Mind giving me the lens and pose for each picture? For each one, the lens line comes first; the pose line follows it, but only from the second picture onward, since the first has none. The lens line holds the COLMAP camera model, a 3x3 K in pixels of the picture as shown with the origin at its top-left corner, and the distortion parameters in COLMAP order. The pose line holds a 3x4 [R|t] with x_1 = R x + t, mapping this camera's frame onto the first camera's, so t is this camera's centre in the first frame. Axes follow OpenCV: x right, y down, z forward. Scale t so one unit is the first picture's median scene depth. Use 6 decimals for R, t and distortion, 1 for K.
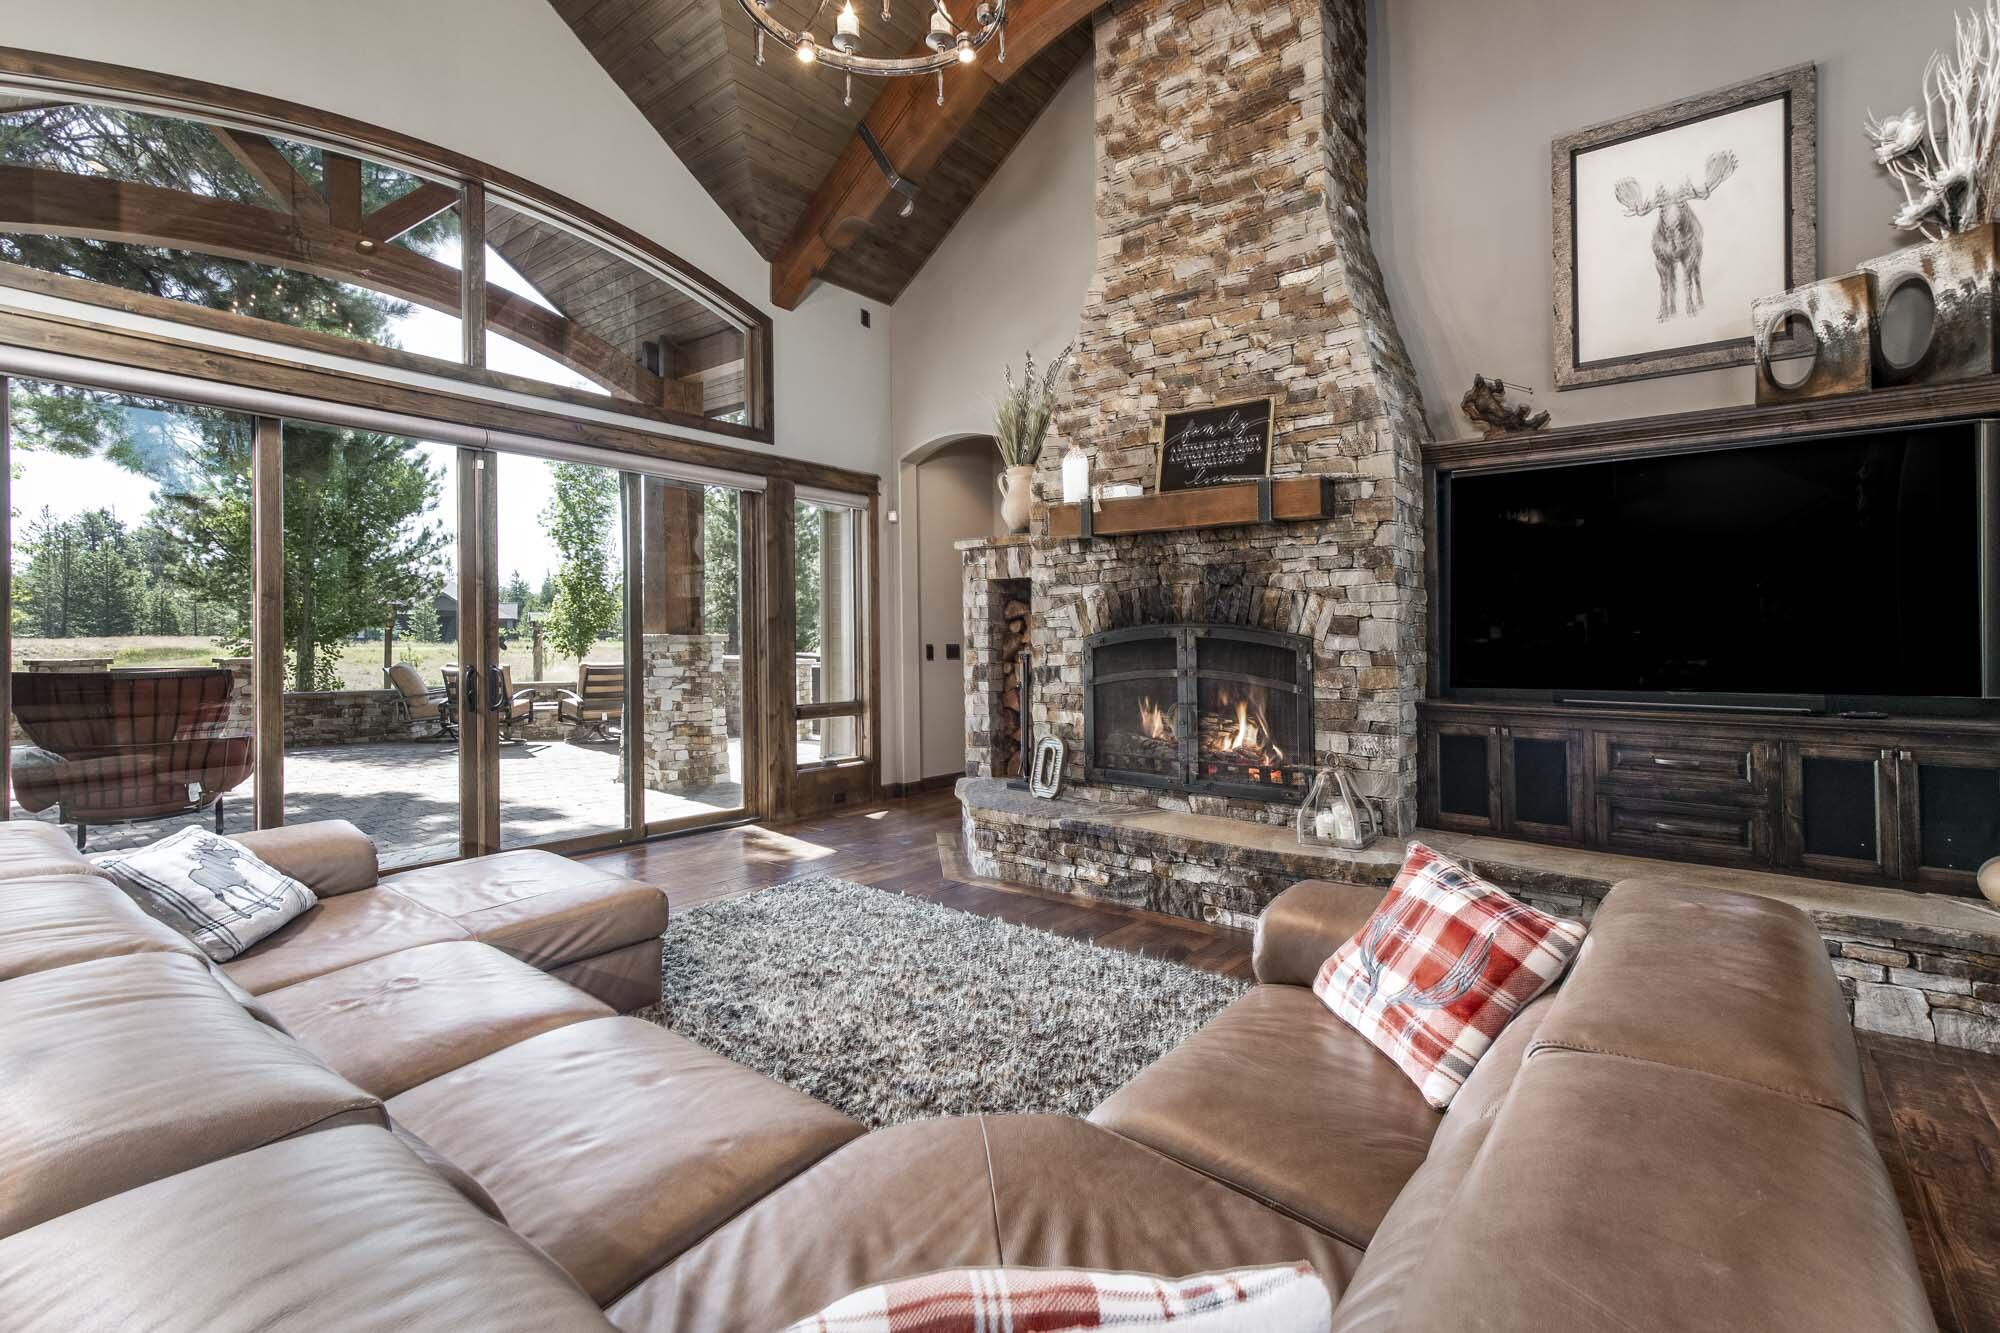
lens RADIAL K [[892.0, 0, 999.4], [0, 892.0, 623.0], [0, 0, 1]] dist [0.001861, -0.000356]
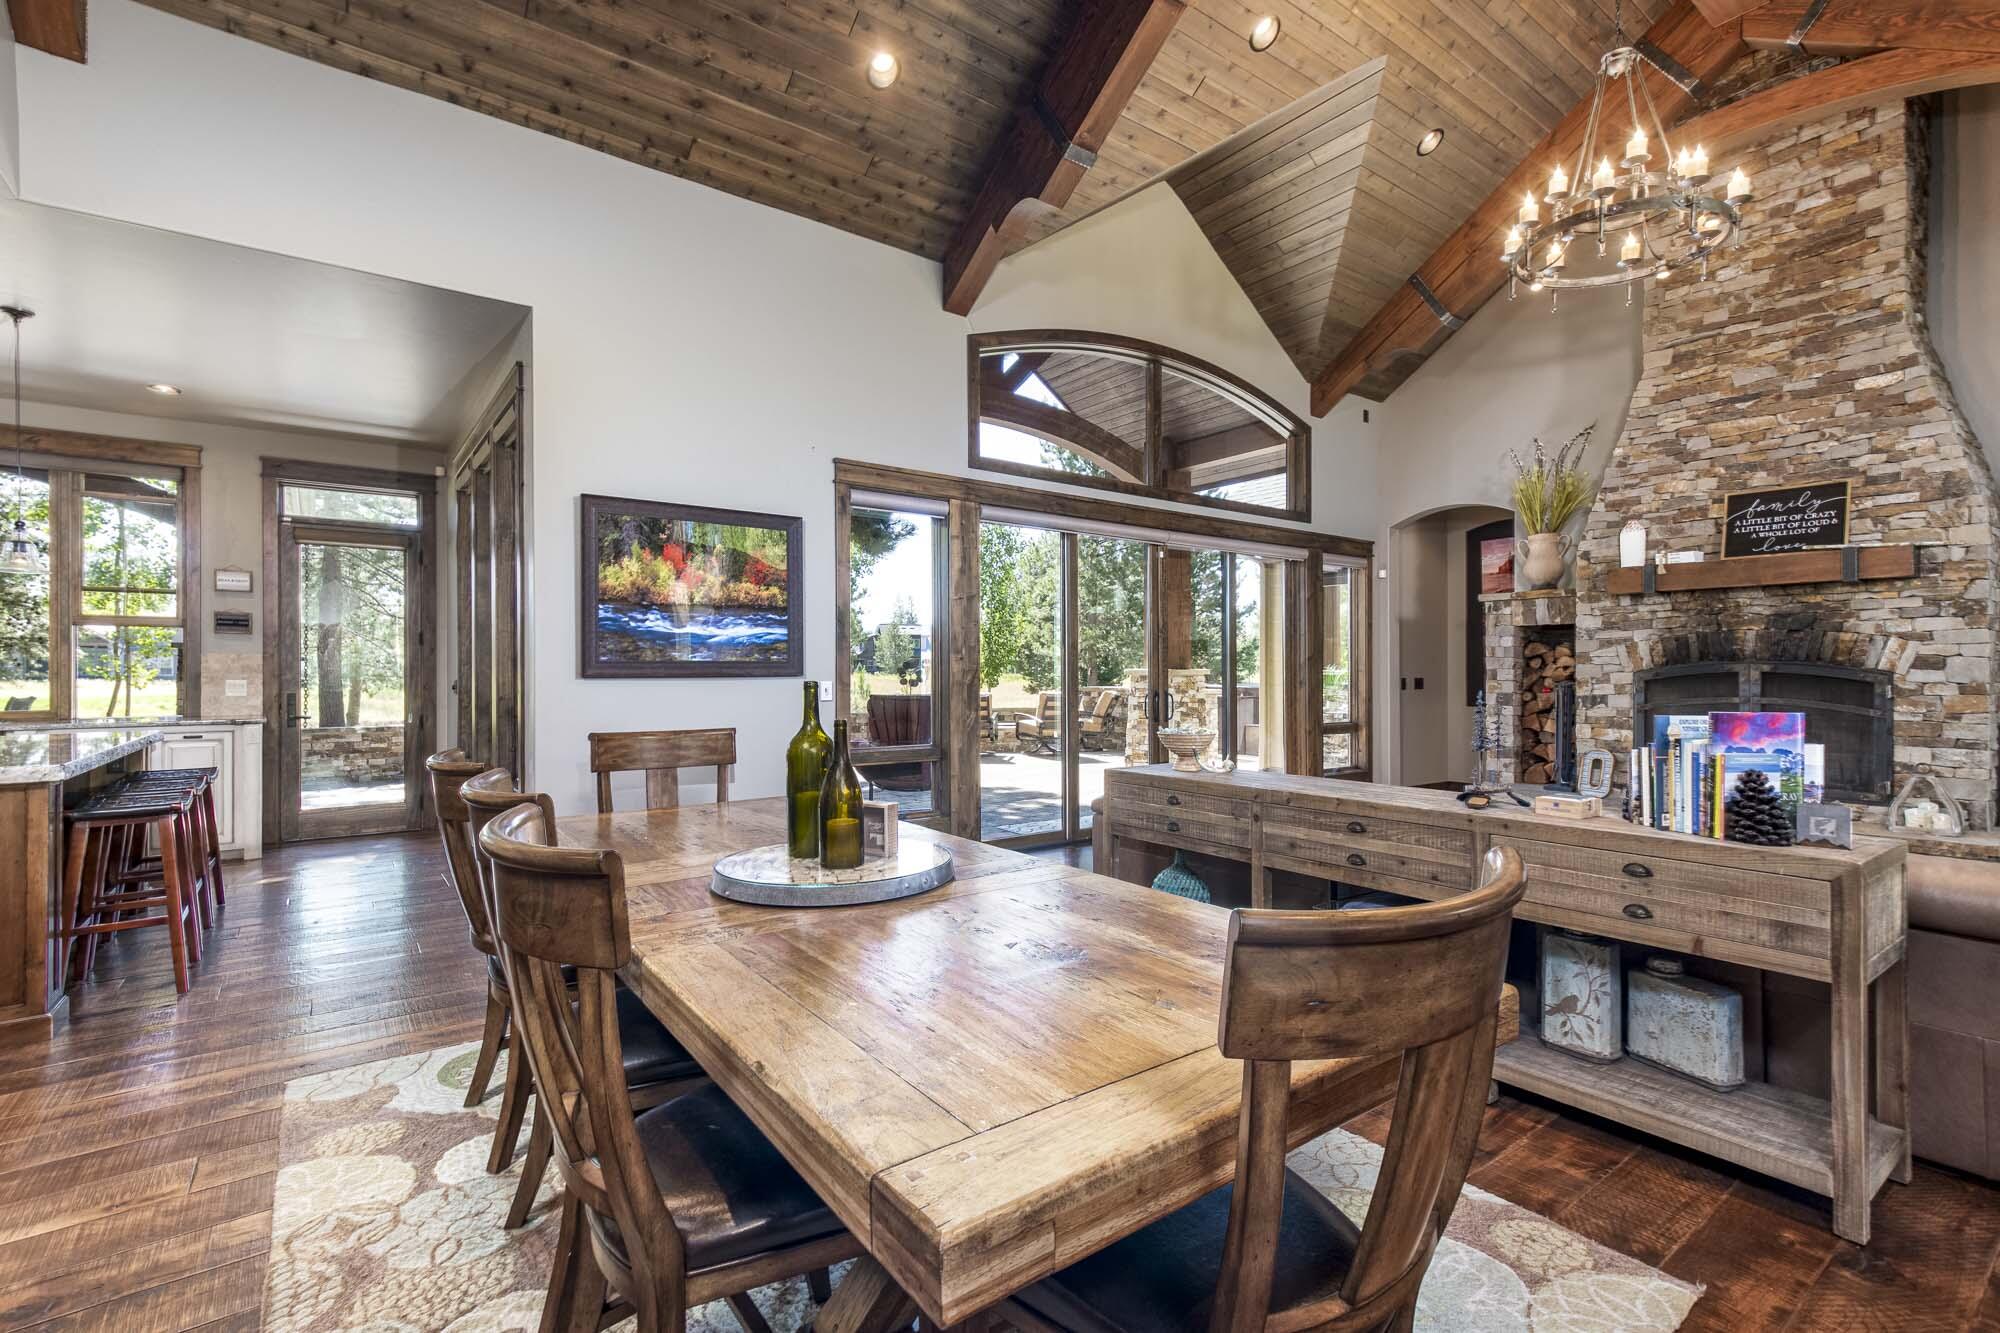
lens RADIAL K [[865.3, 0, 990.0], [0, 865.3, 673.5], [0, 0, 1]] dist [-0.009061, 0.005016]
pose [[0.962345, 0.002462, -0.271818, -0.488740], [0.001980, 0.999869, 0.016065, -0.002610], [0.271822, -0.015999, 0.962214, -0.462652]]
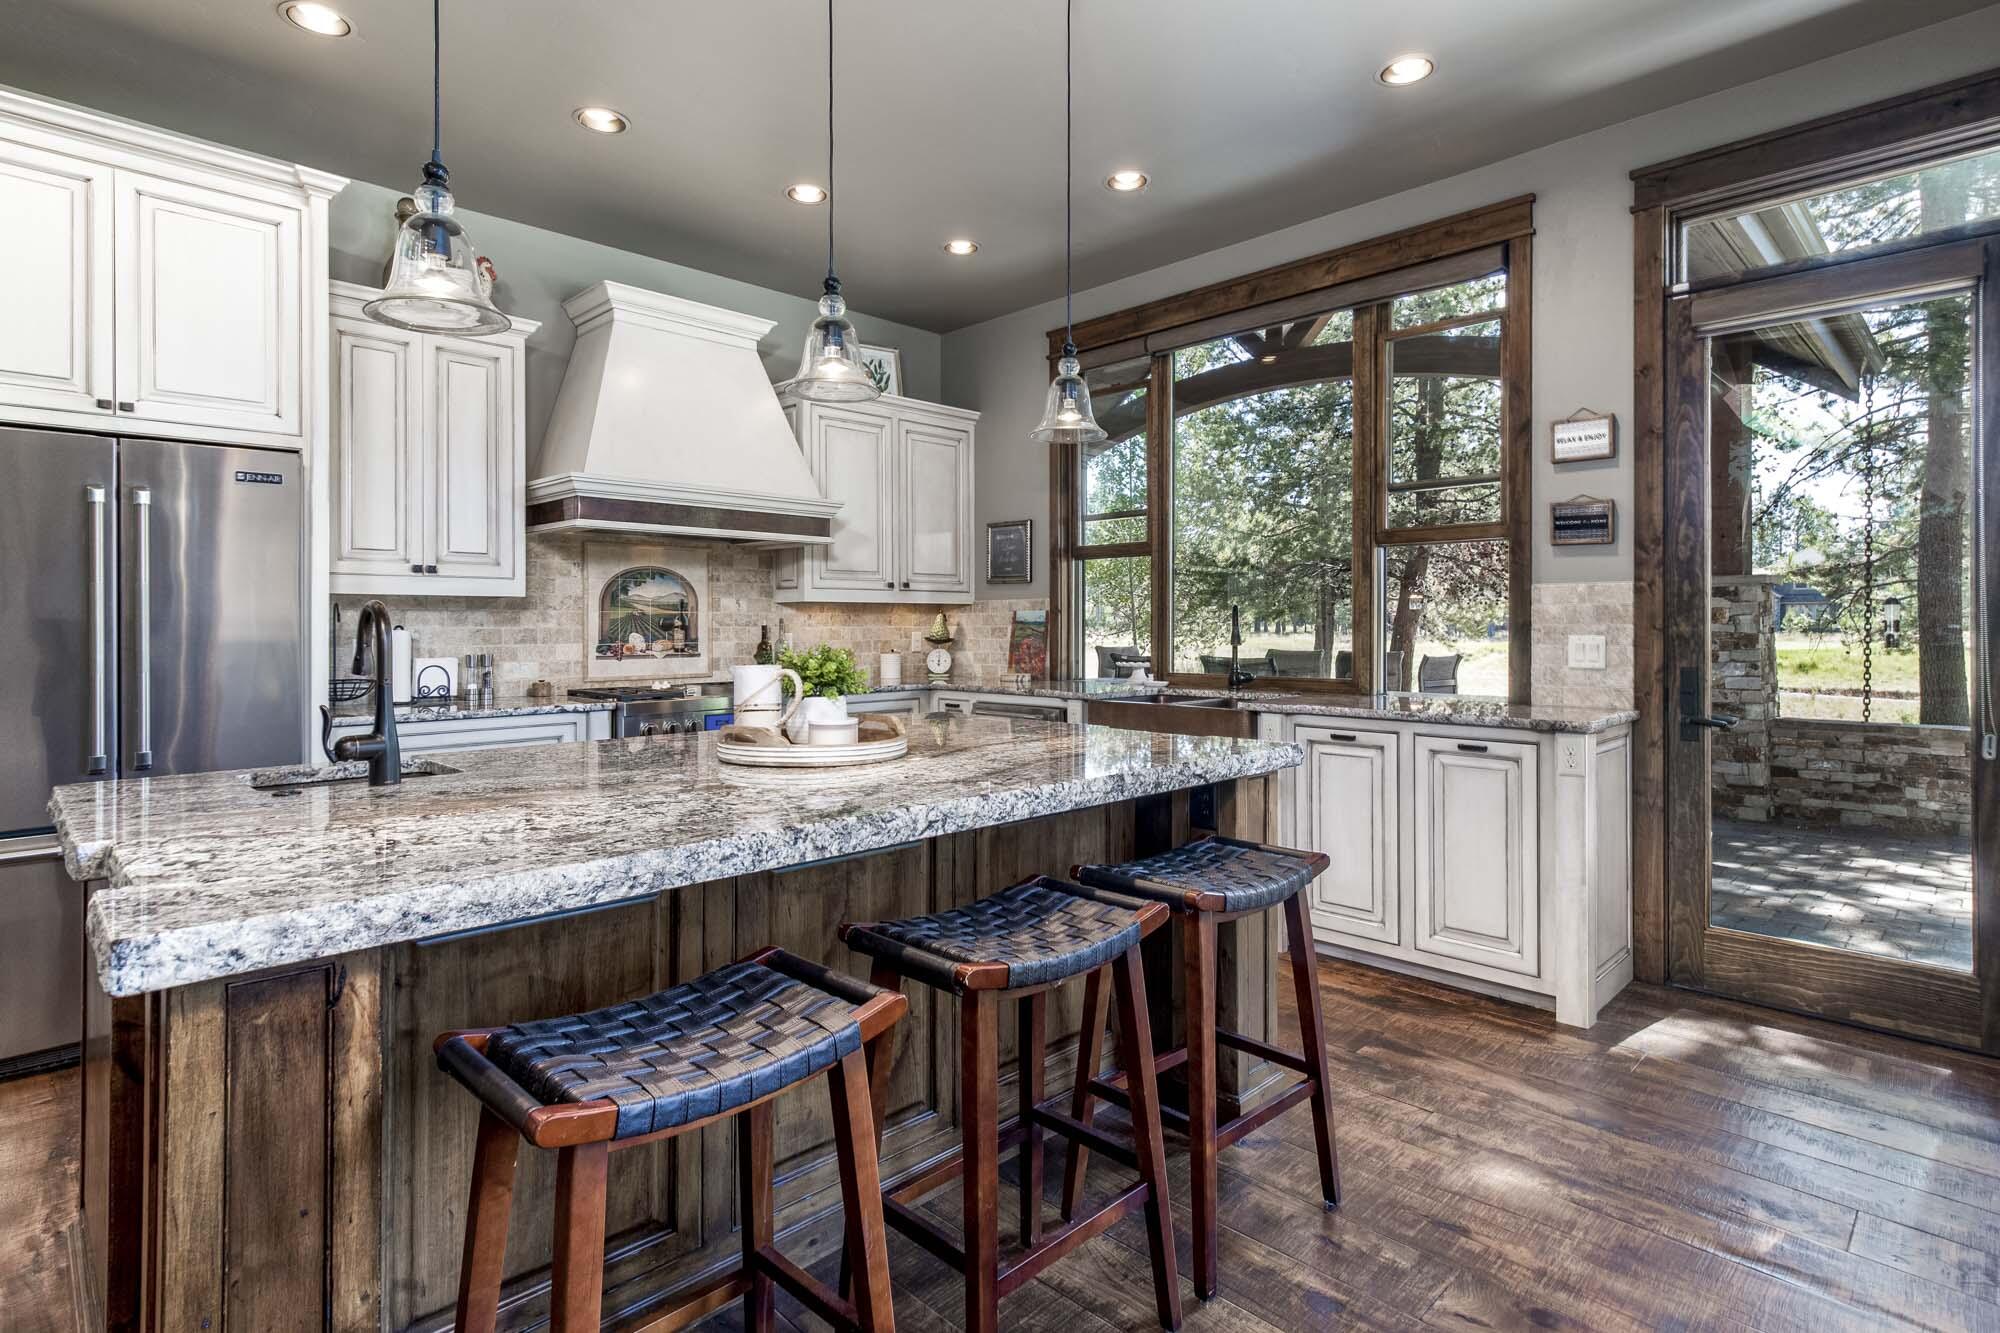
lens RADIAL K [[1021.1, 0, 998.7], [0, 1021.1, 621.6], [0, 0, 1]] dist [0.002689, -0.000770]
pose [[-0.146730, 0.000189, -0.989176, -1.115051], [0.012422, 0.999921, -0.001651, 0.011057], [0.989099, -0.012530, -0.146721, 0.161195]]
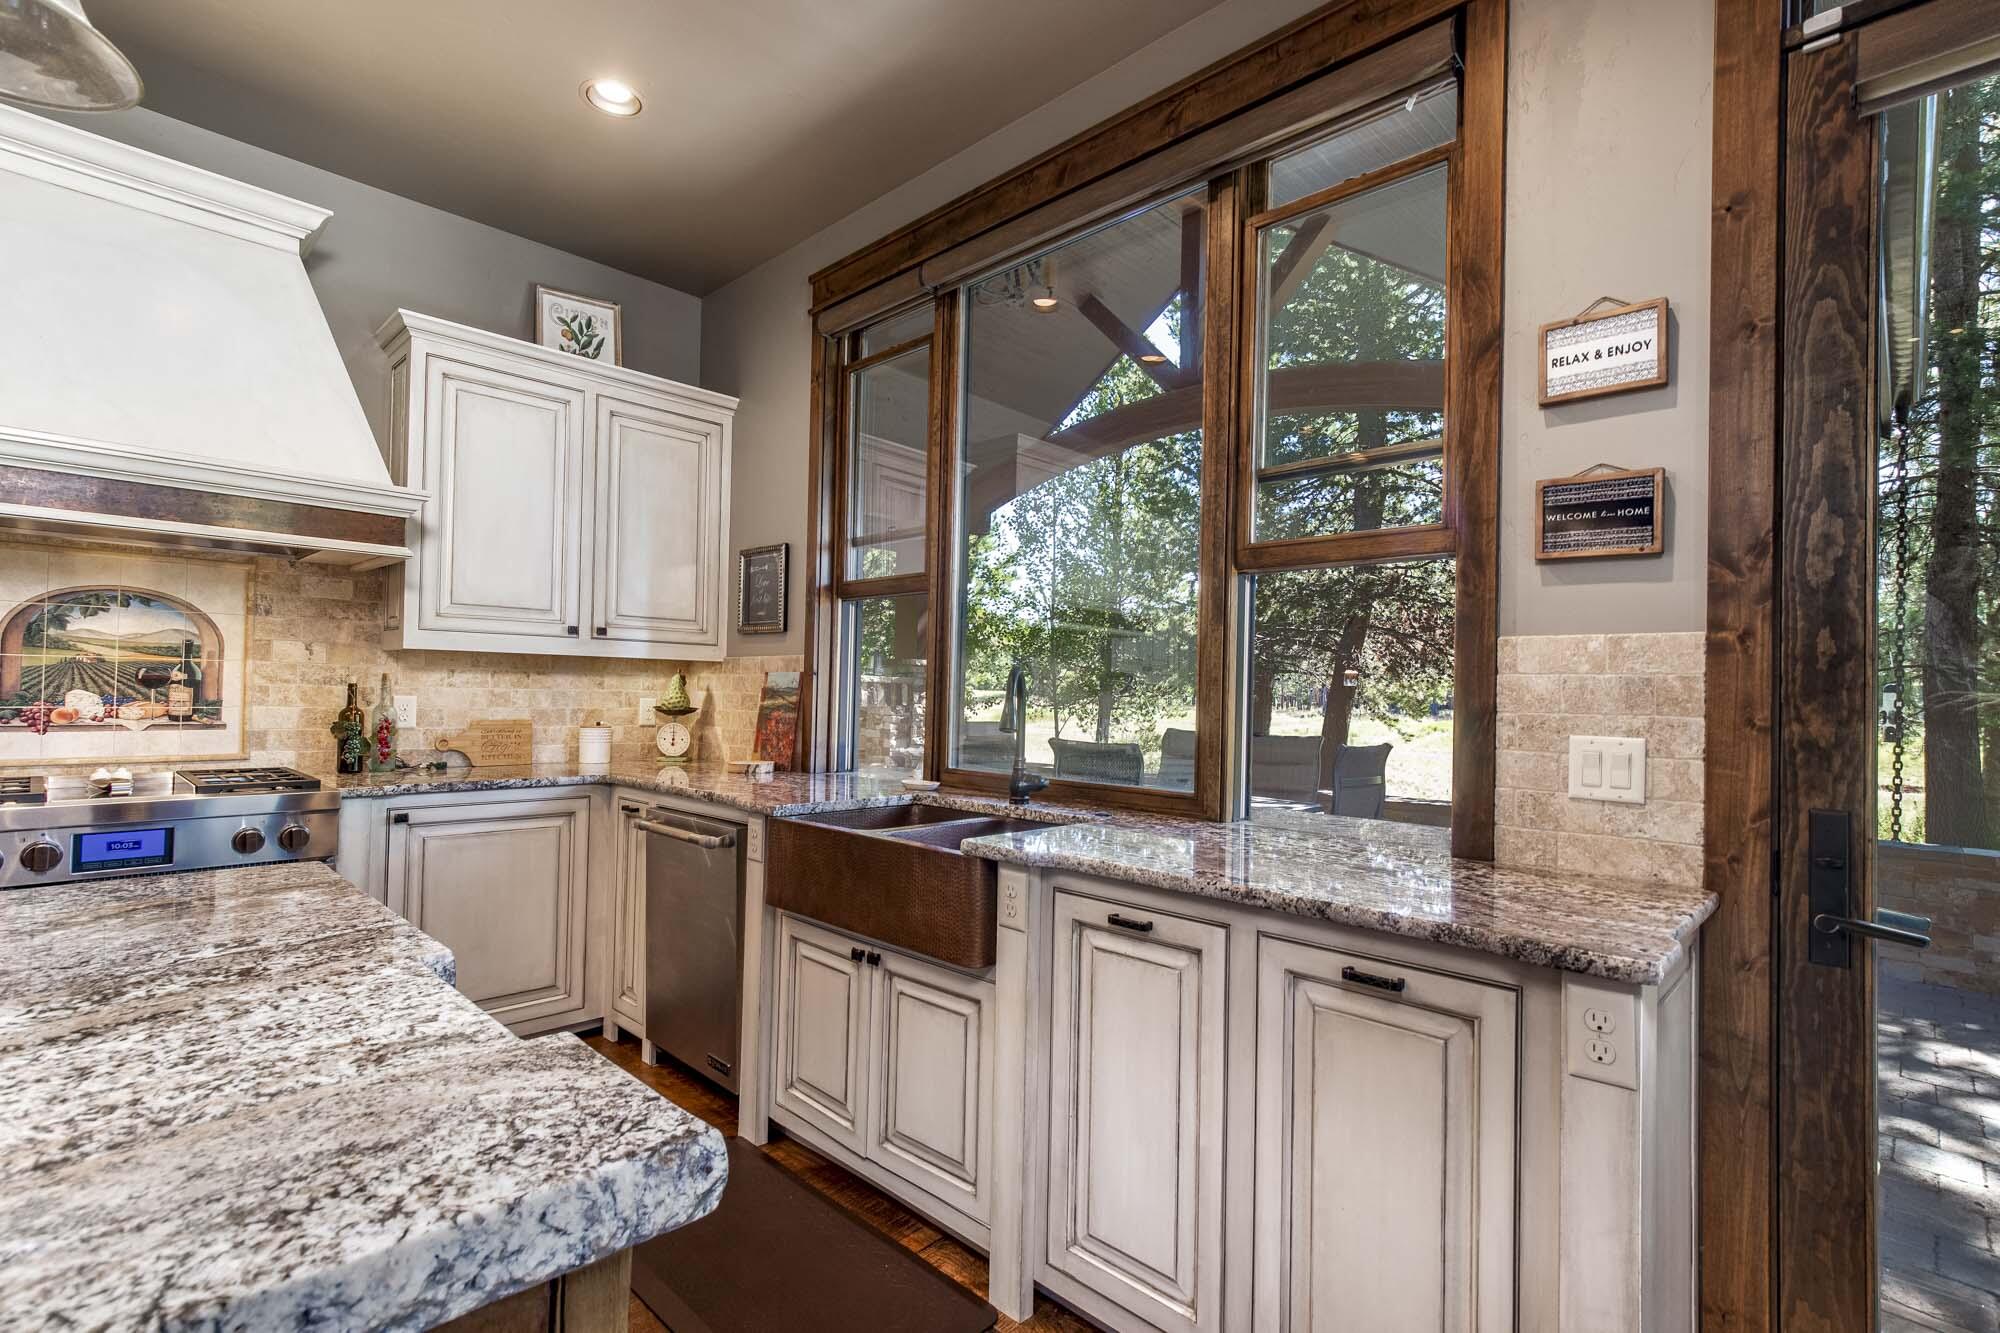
lens RADIAL K [[938.9, 0, 1003.3], [0, 938.9, 676.2], [0, 0, 1]] dist [0.007857, 0.000030]
pose [[-0.128503, -0.017826, -0.991549, -1.560034], [-0.010810, 0.999804, -0.016573, 0.011146], [0.991650, 0.008589, -0.128670, 0.305244]]
